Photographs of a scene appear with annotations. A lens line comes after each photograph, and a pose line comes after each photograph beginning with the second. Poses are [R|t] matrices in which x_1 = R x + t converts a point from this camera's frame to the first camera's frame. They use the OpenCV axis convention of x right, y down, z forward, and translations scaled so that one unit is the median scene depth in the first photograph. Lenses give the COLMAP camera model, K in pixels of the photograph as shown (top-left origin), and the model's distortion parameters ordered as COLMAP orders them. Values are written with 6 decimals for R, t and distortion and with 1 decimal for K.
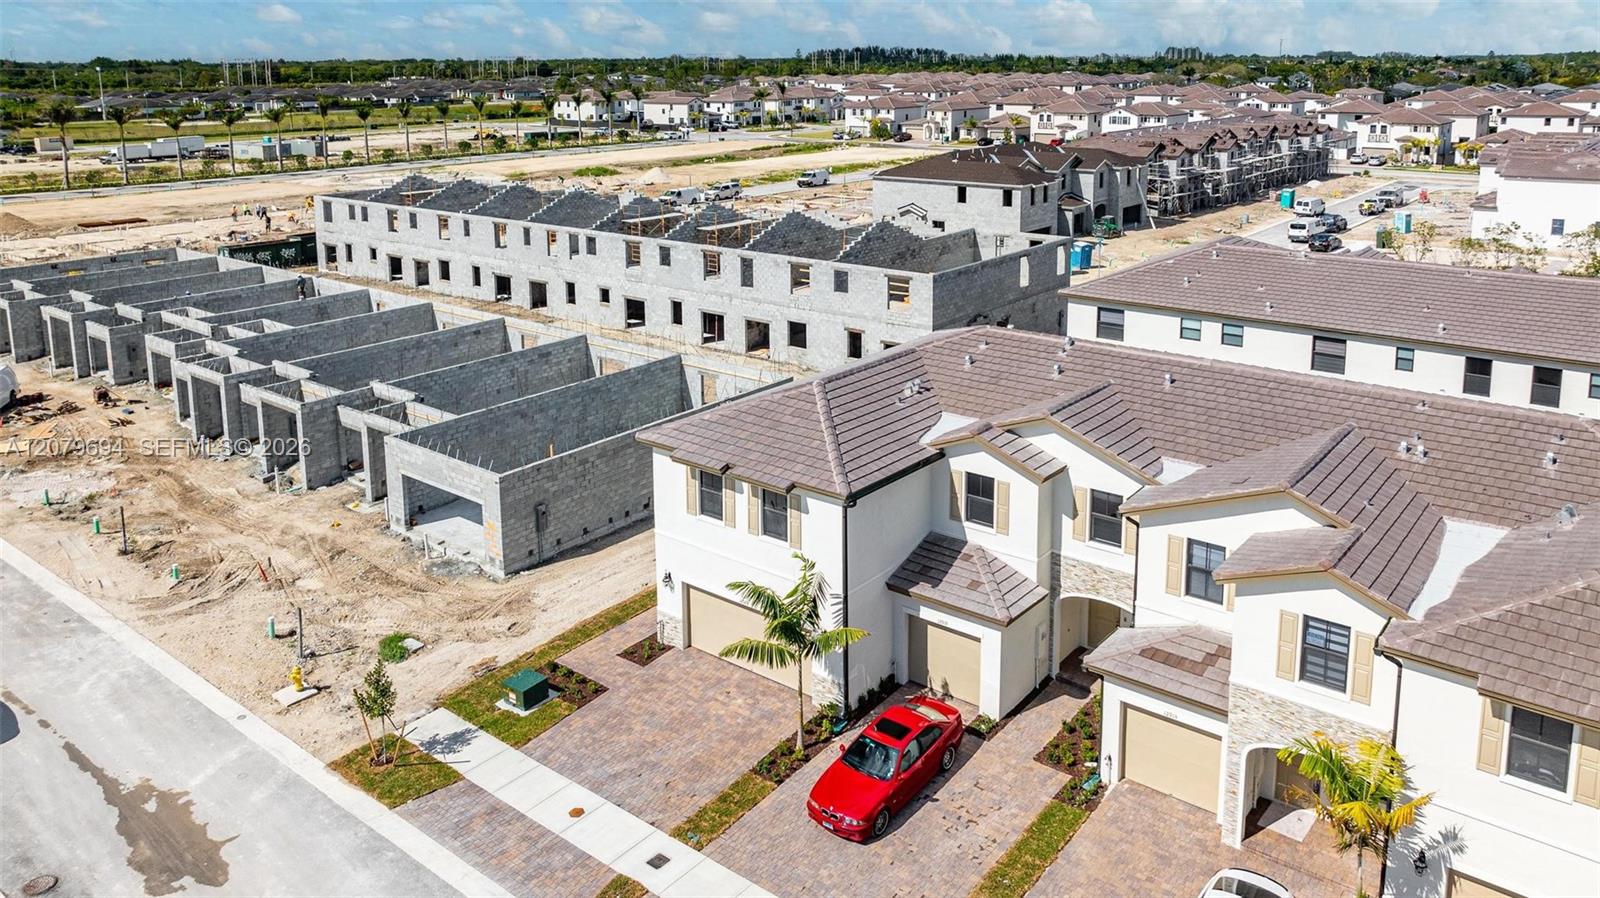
lens RADIAL K [[1109.1, 0, 816.5], [0, 1109.1, 288.6], [0, 0, 1]] dist [-0.010192, 0.002700]
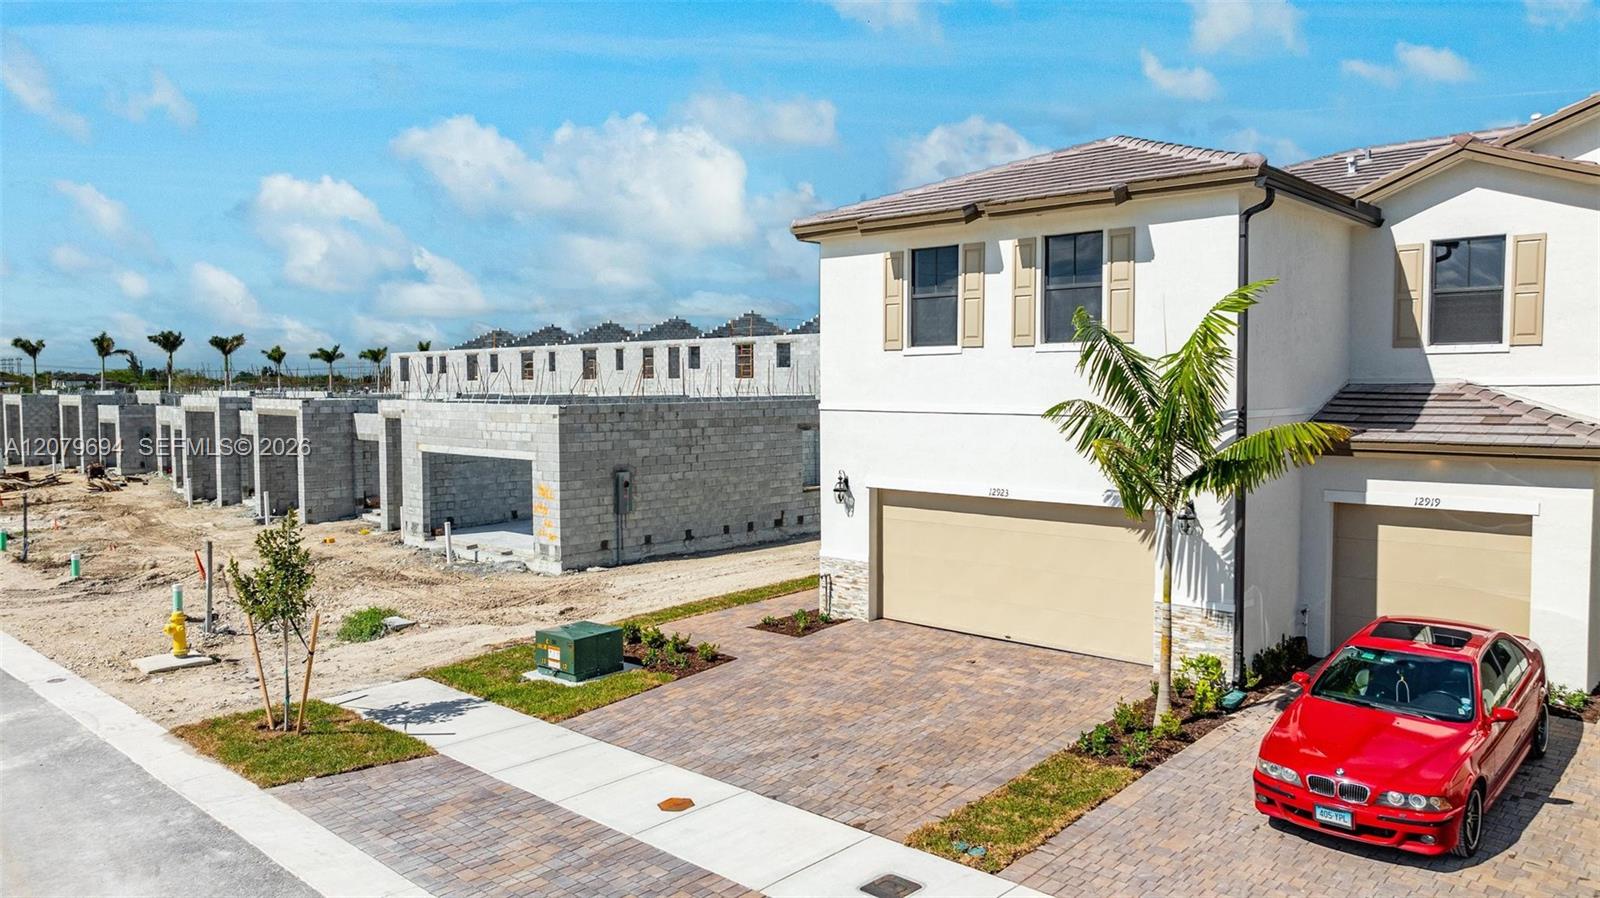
lens RADIAL K [[1109.1, 0, 810.5], [0, 1109.1, 448.6], [0, 0, 1]] dist [-0.010192, 0.002700]
pose [[0.996185, 0.005314, -0.087107, -0.113317], [-0.015438, 0.993133, -0.115965, 0.339524], [0.085892, 0.116868, 0.989426, 0.498798]]
